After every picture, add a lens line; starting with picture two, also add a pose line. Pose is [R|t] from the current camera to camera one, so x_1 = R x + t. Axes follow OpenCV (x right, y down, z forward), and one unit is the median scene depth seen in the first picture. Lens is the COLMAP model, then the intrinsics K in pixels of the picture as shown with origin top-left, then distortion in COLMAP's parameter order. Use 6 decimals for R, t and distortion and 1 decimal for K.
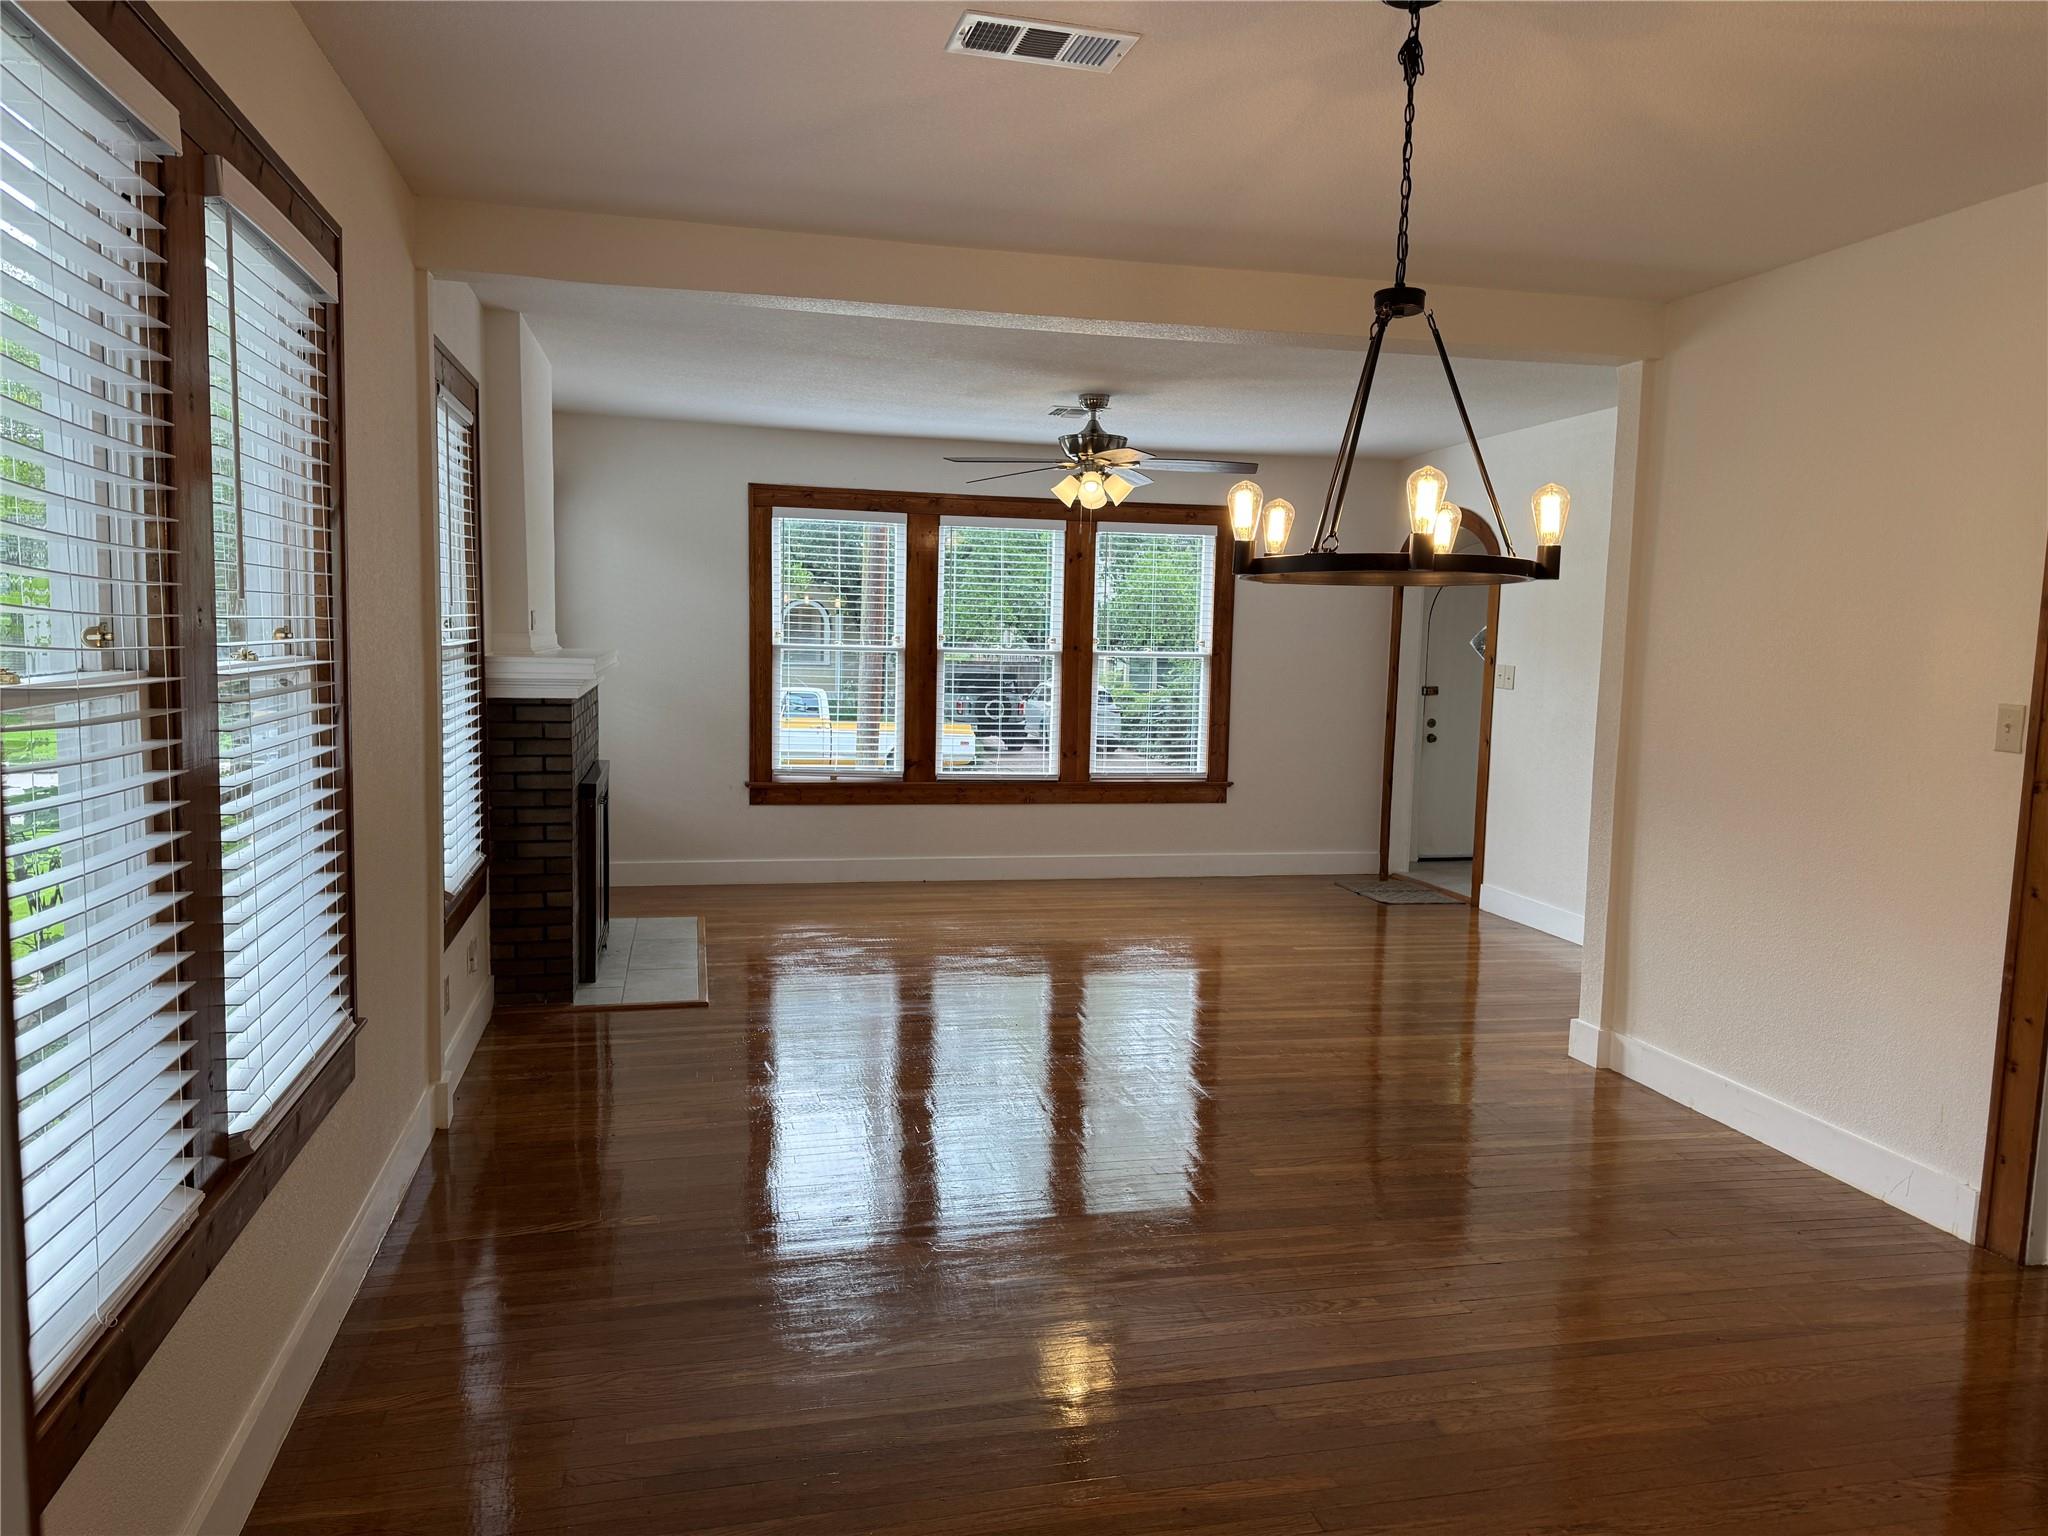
lens RADIAL K [[1424.0, 0, 1016.9], [0, 1424.0, 775.2], [0, 0, 1]] dist [0.024135, -0.031358]
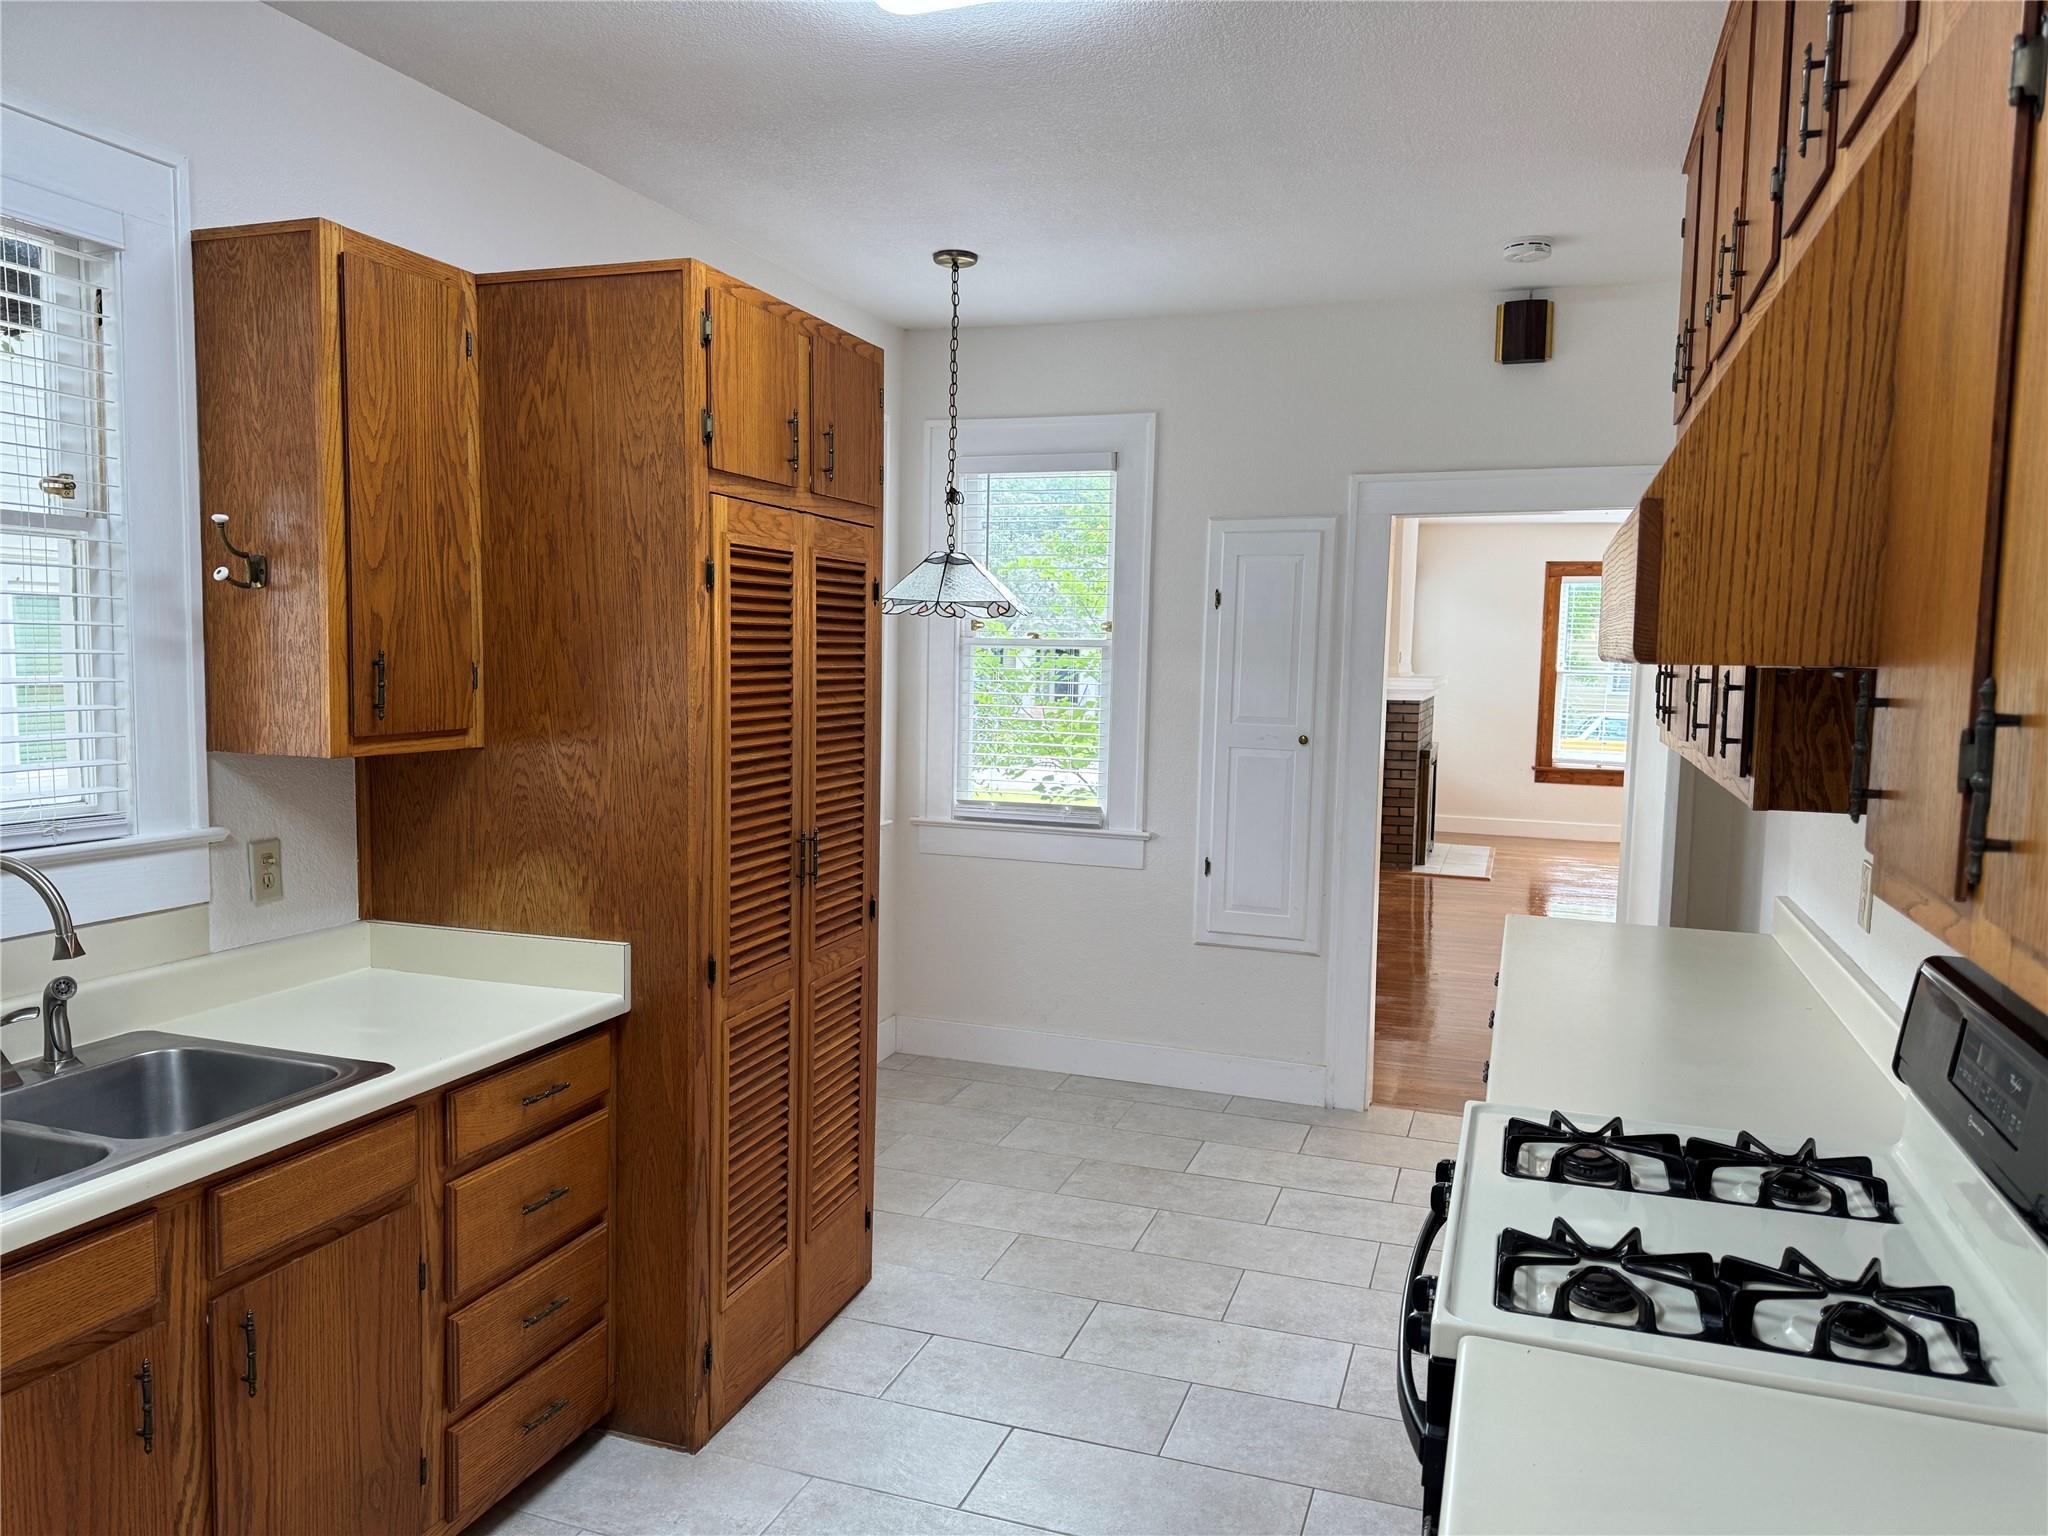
lens RADIAL K [[1424.0, 0, 1016.0], [0, 1424.0, 767.3], [0, 0, 1]] dist [0.024135, -0.031358]
pose [[0.843913, 0.037717, -0.535153, 0.190269], [-0.050210, 0.998700, -0.008791, 0.060336], [0.534126, 0.034289, 0.844709, -0.667783]]
